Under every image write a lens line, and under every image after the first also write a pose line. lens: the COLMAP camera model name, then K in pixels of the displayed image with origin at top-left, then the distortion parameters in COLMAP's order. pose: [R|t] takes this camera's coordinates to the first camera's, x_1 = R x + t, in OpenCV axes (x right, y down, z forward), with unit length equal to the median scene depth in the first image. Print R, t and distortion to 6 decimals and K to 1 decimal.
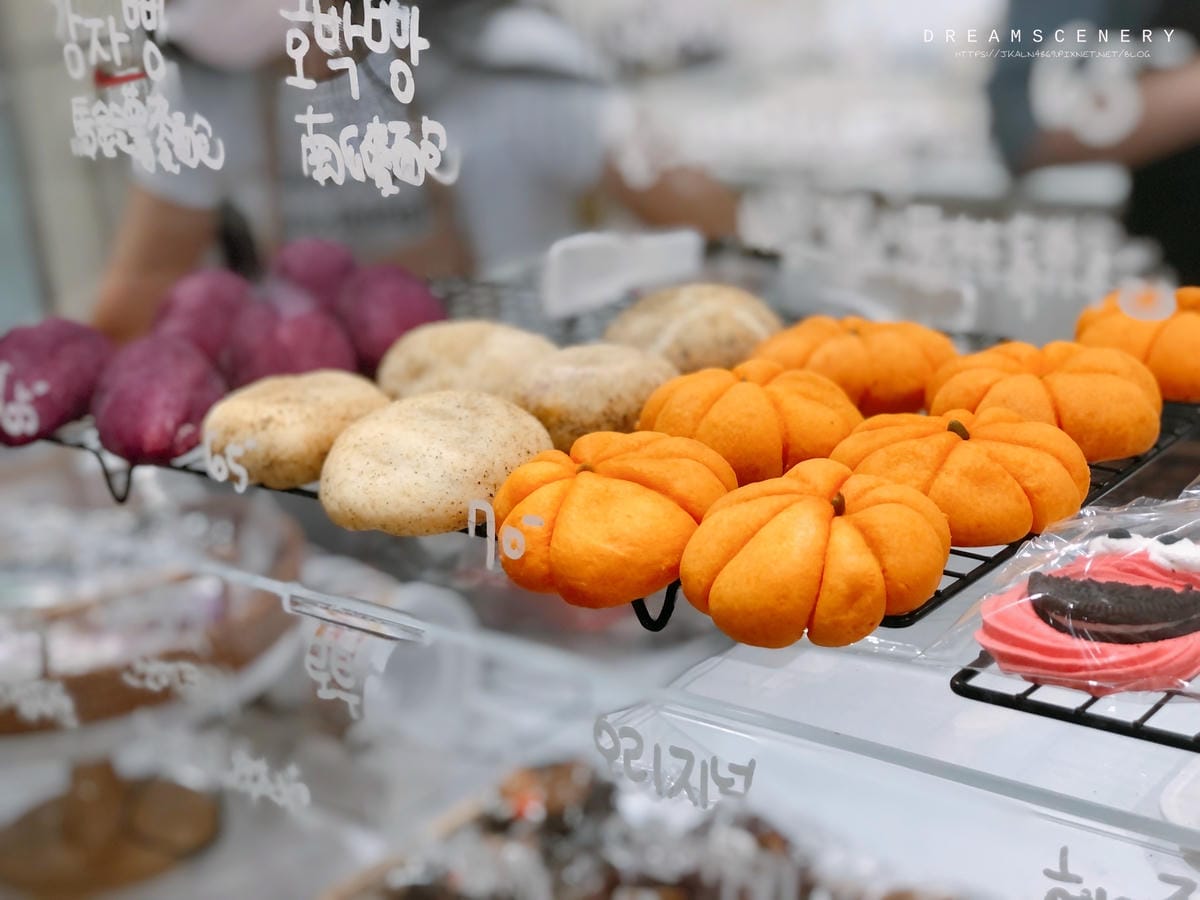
lens RADIAL K [[1977.2, 0, 600.1], [0, 1977.2, 453.4], [0, 0, 1]] dist [0.056316, 0.000000]
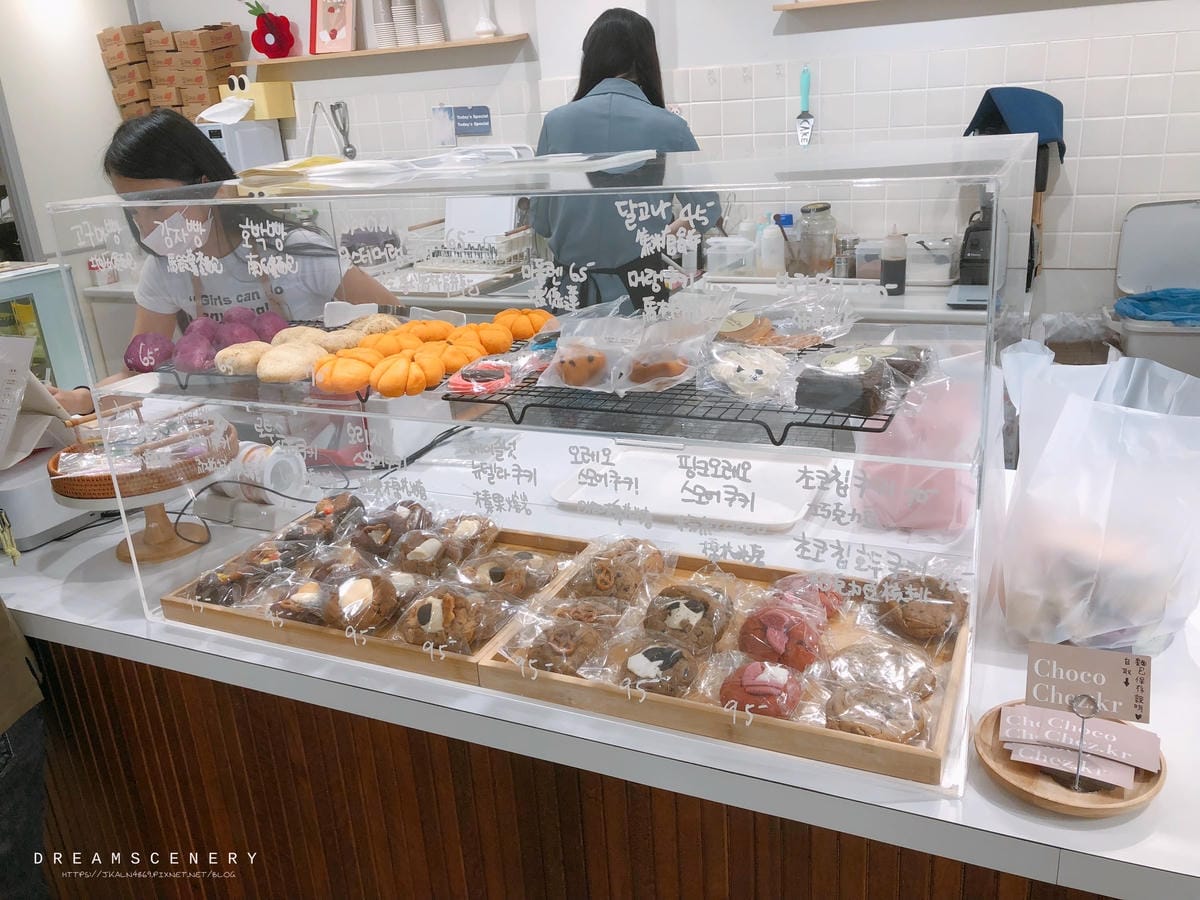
lens RADIAL K [[989.5, 0, 607.5], [0, 989.5, 446.9], [0, 0, 1]] dist [0.007304, 0.001764]
pose [[0.967564, -0.062323, 0.244819, 0.010906], [0.064463, 0.997920, -0.000732, 0.197442], [-0.244264, 0.016490, 0.969569, -0.794548]]
